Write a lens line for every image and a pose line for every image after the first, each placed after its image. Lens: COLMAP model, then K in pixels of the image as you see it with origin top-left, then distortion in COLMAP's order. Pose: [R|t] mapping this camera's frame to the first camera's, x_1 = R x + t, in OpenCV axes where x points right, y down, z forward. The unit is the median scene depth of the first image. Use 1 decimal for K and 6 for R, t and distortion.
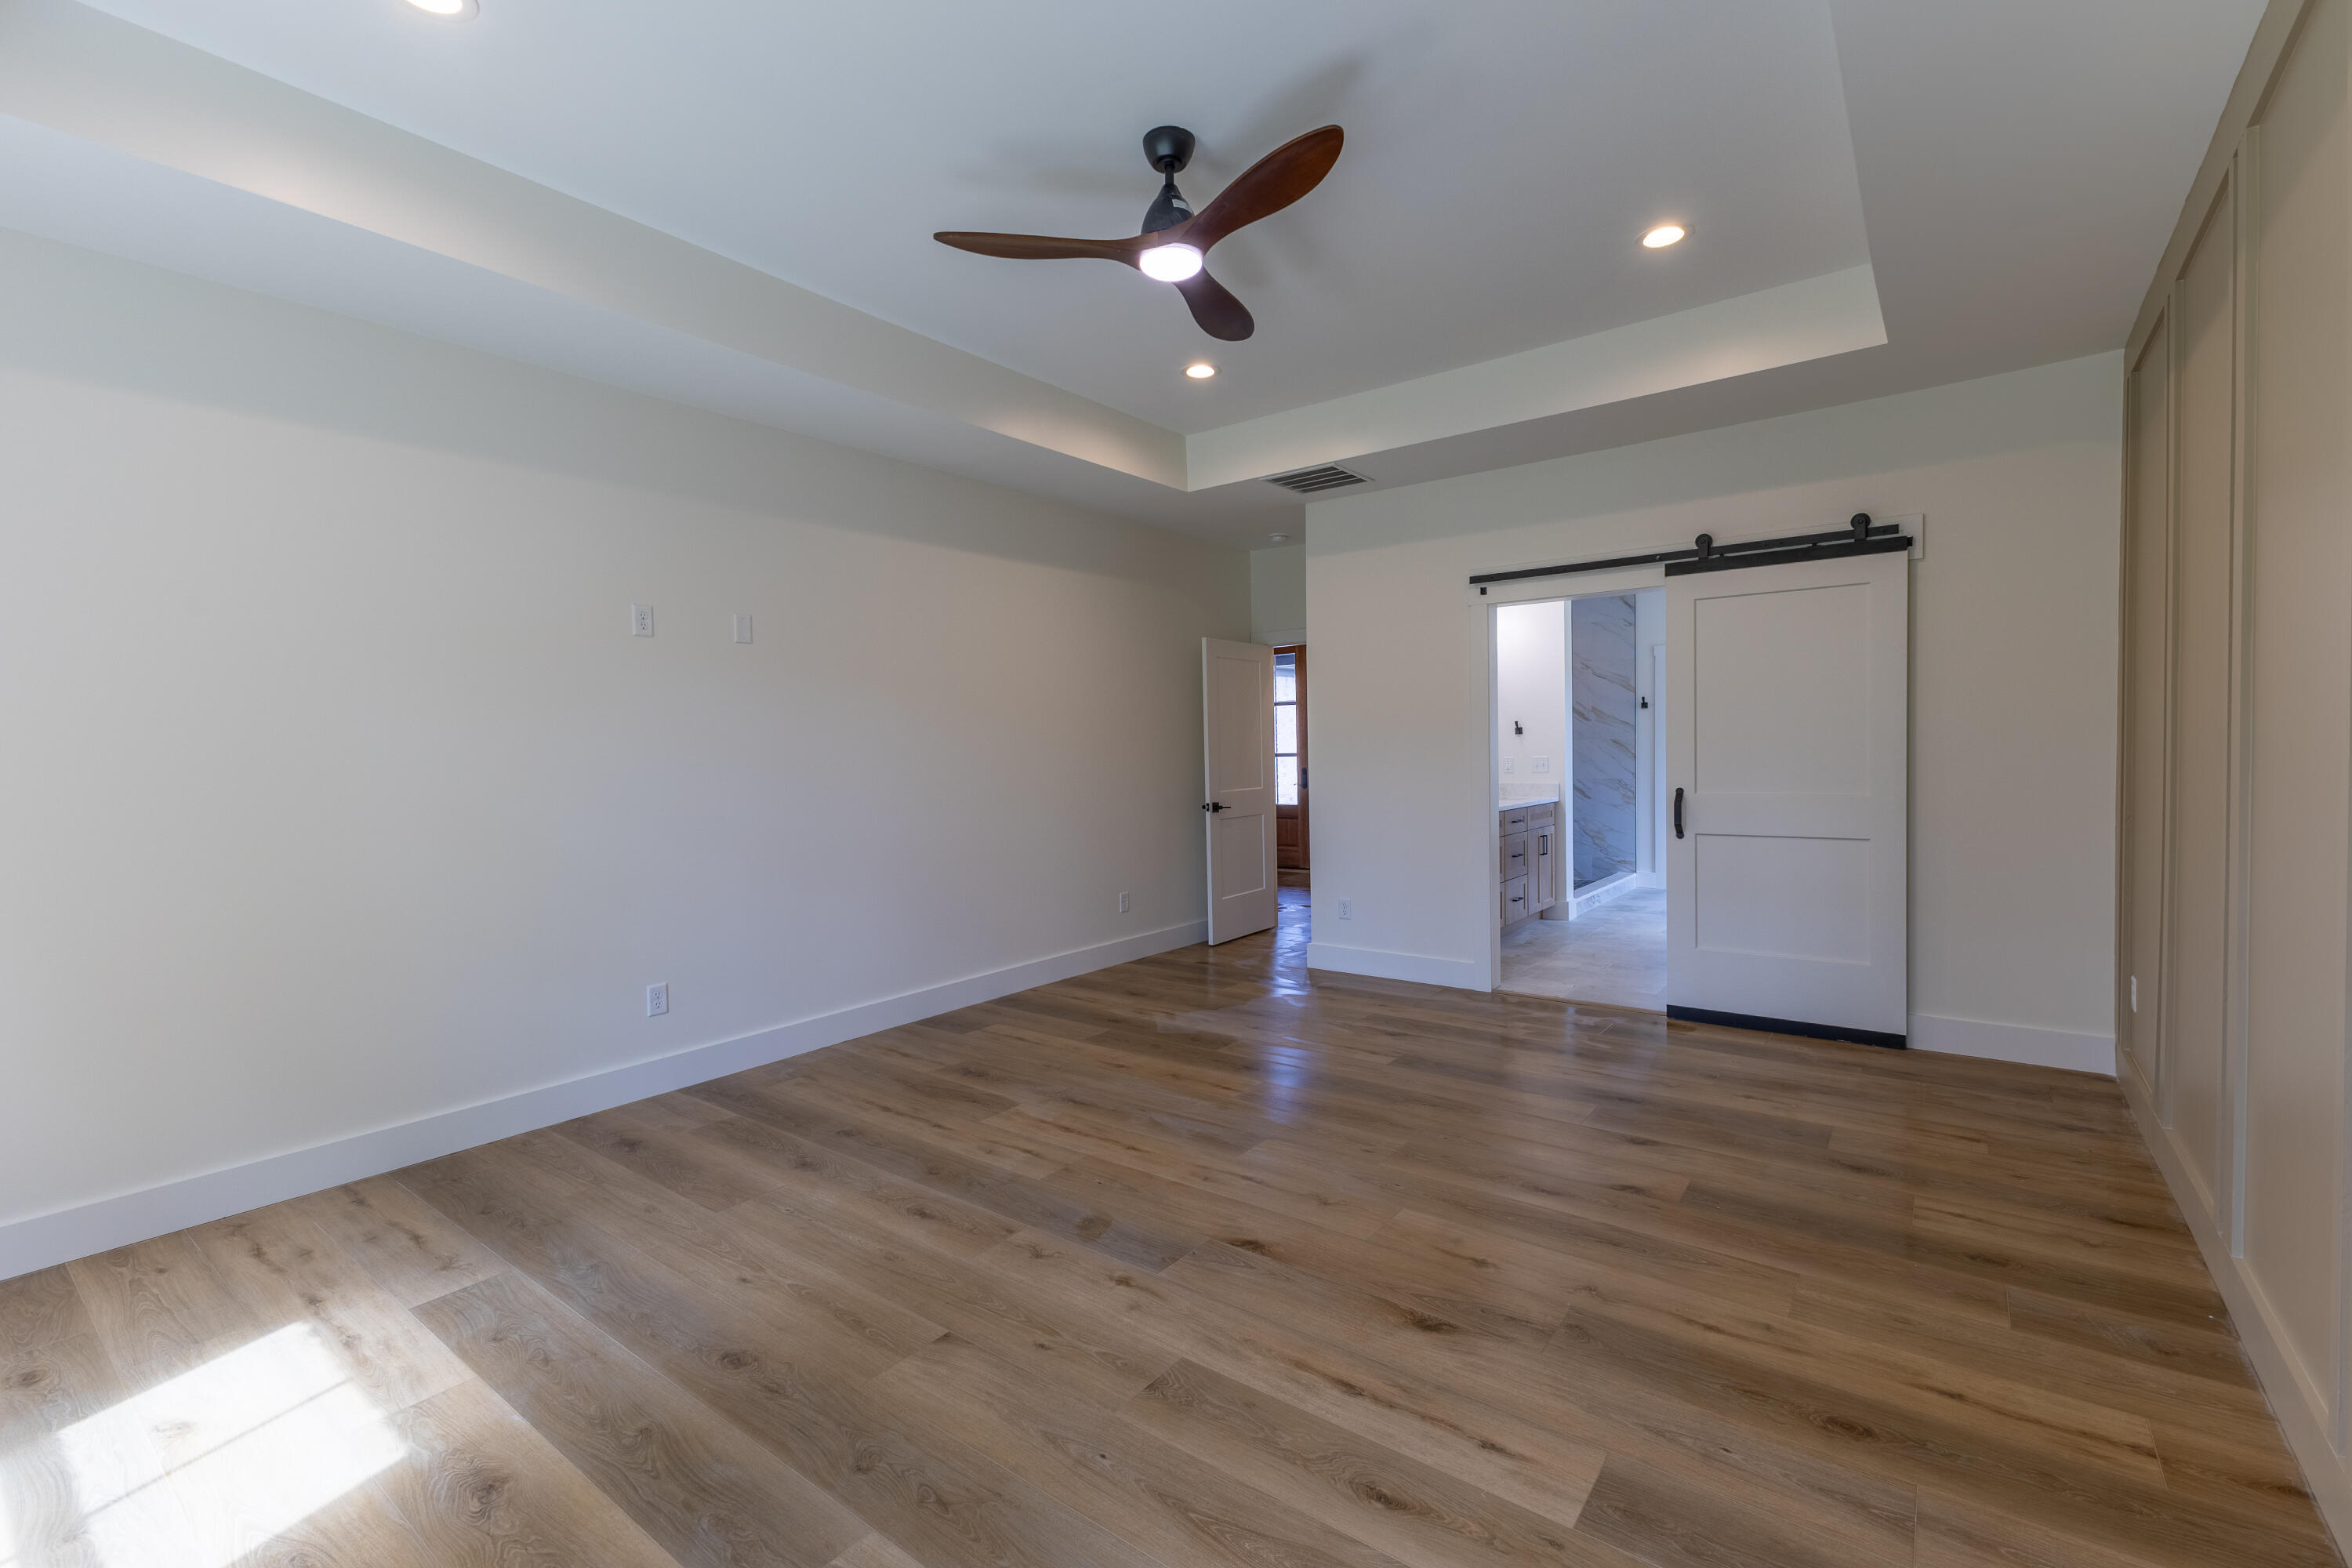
lens RADIAL K [[1012.3, 0, 1167.1], [0, 1012.3, 770.3], [0, 0, 1]] dist [0.016512, -0.001623]
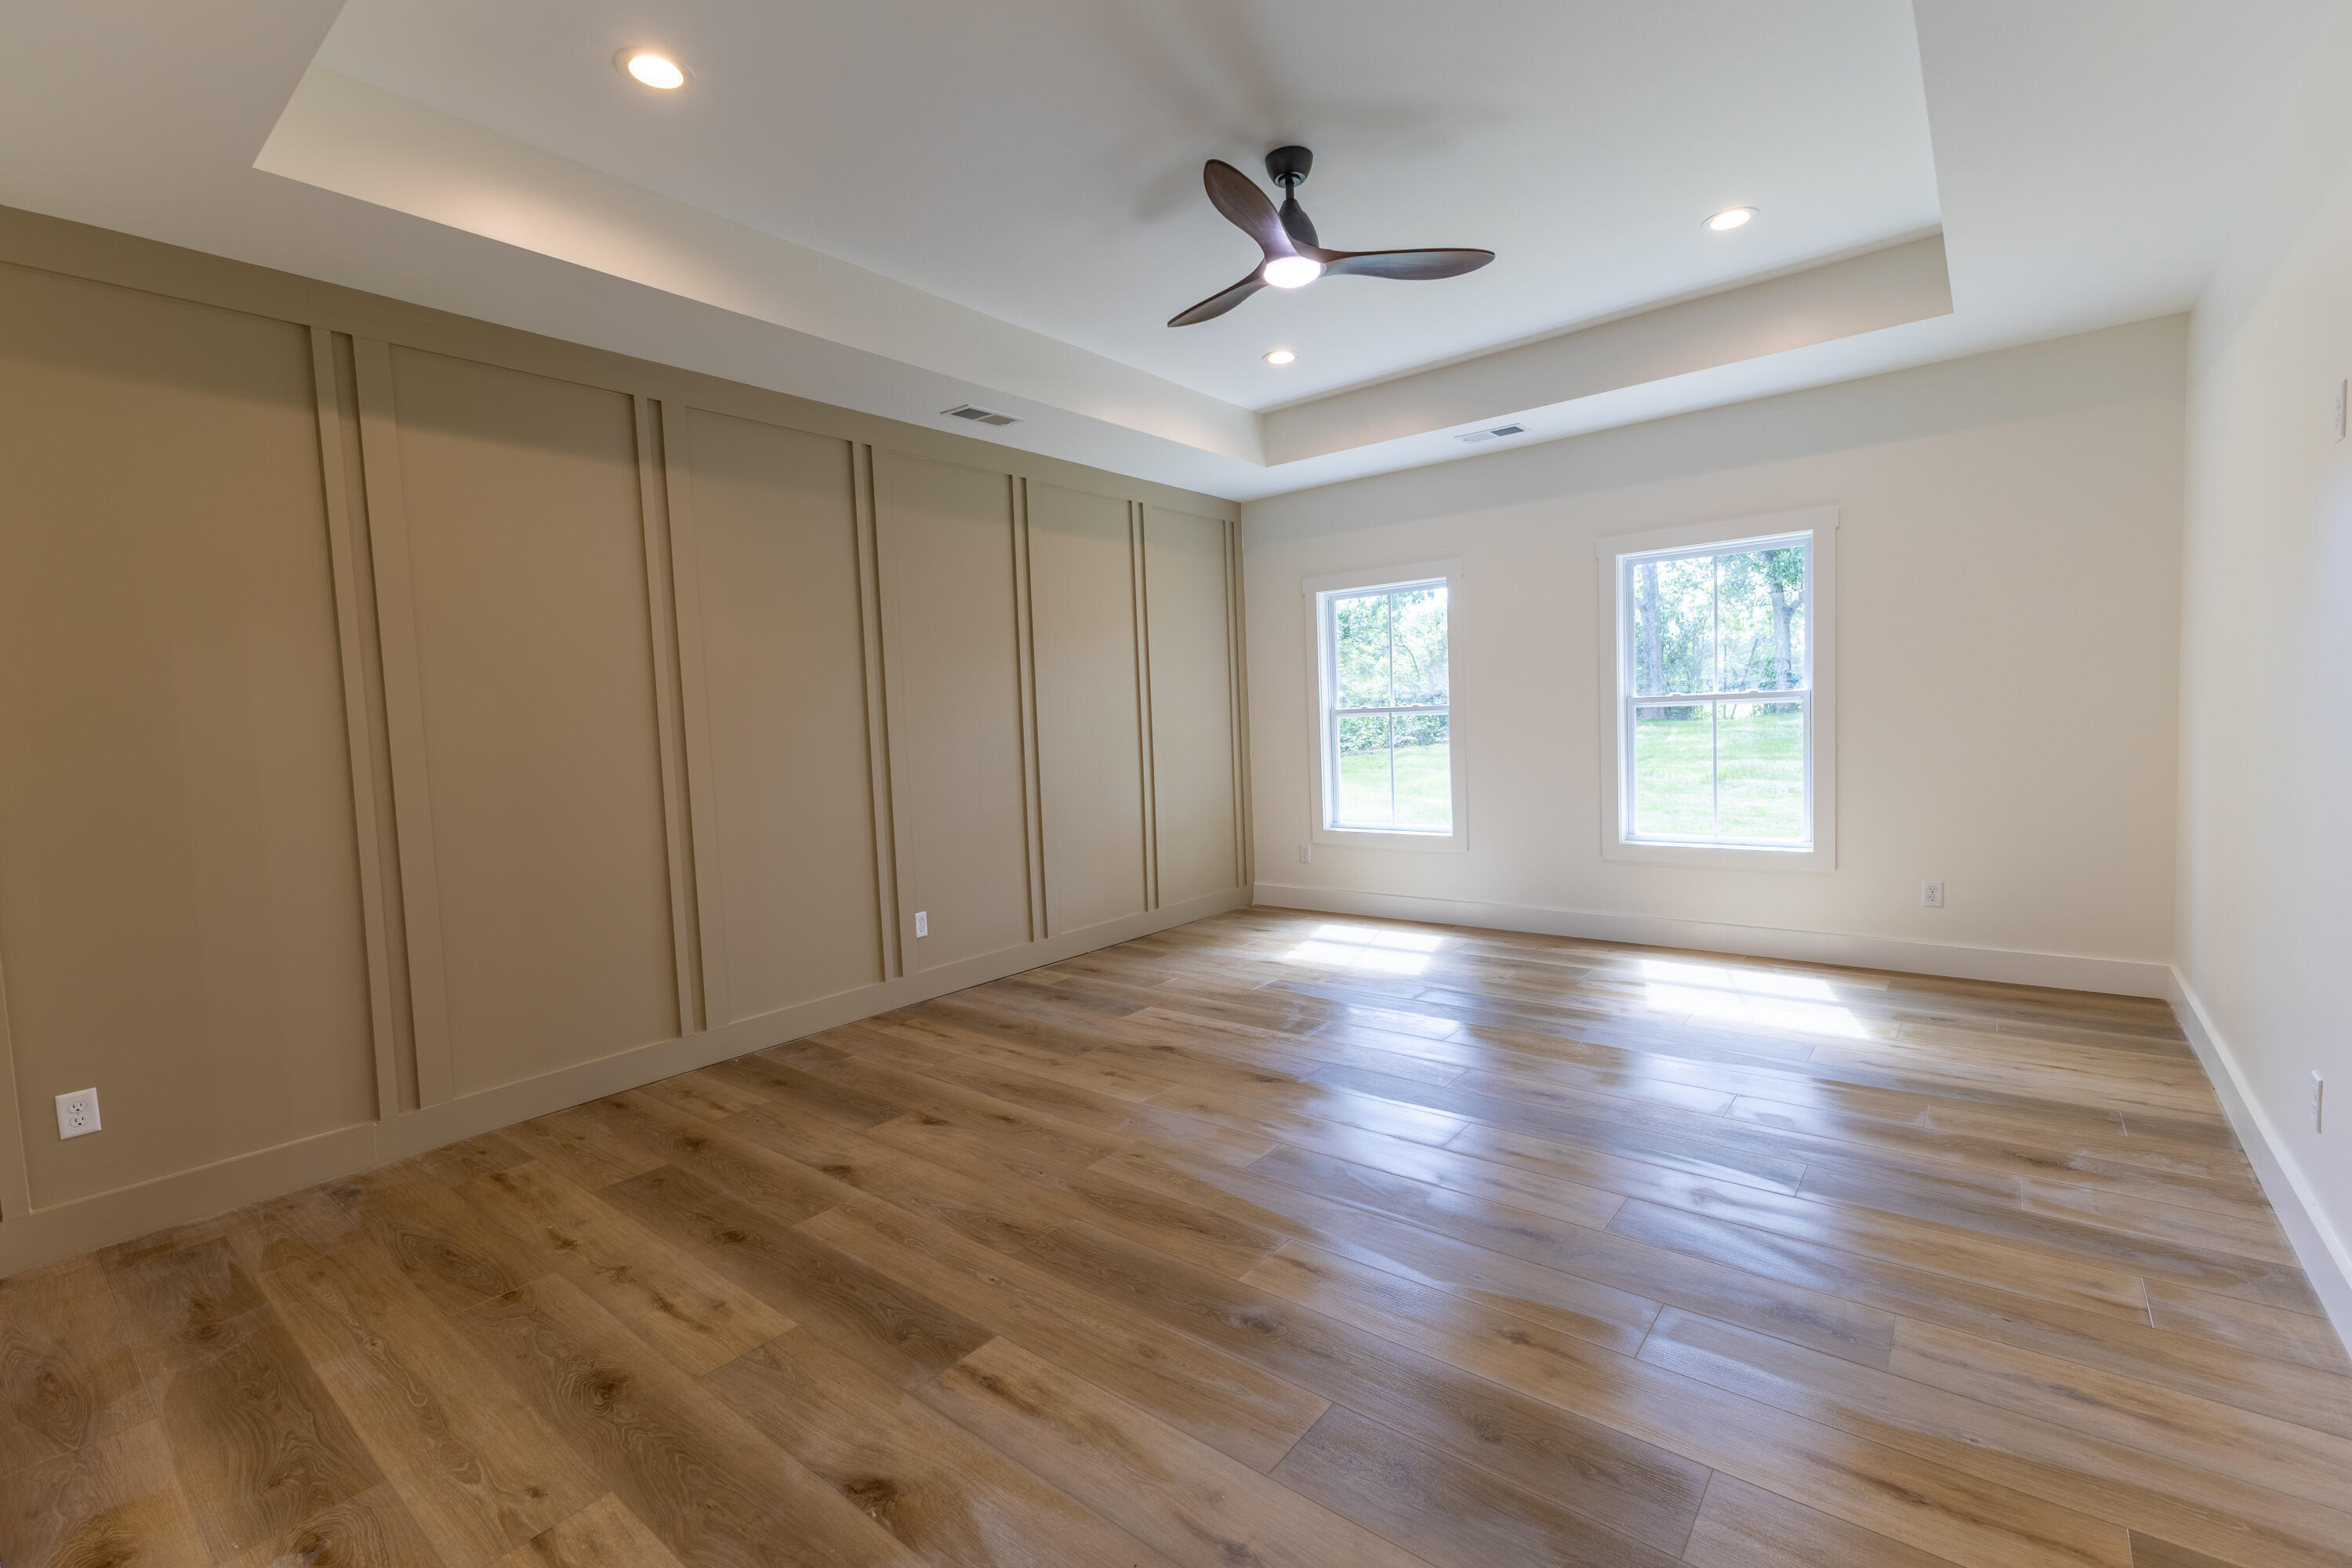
lens RADIAL K [[1012.3, 0, 1182.2], [0, 1012.3, 780.1], [0, 0, 1]] dist [0.016512, -0.001623]
pose [[-0.998030, 0.060296, 0.017361, 0.148511], [0.061549, 0.994557, 0.084076, -0.051916], [-0.012197, 0.084979, -0.996308, 2.332672]]
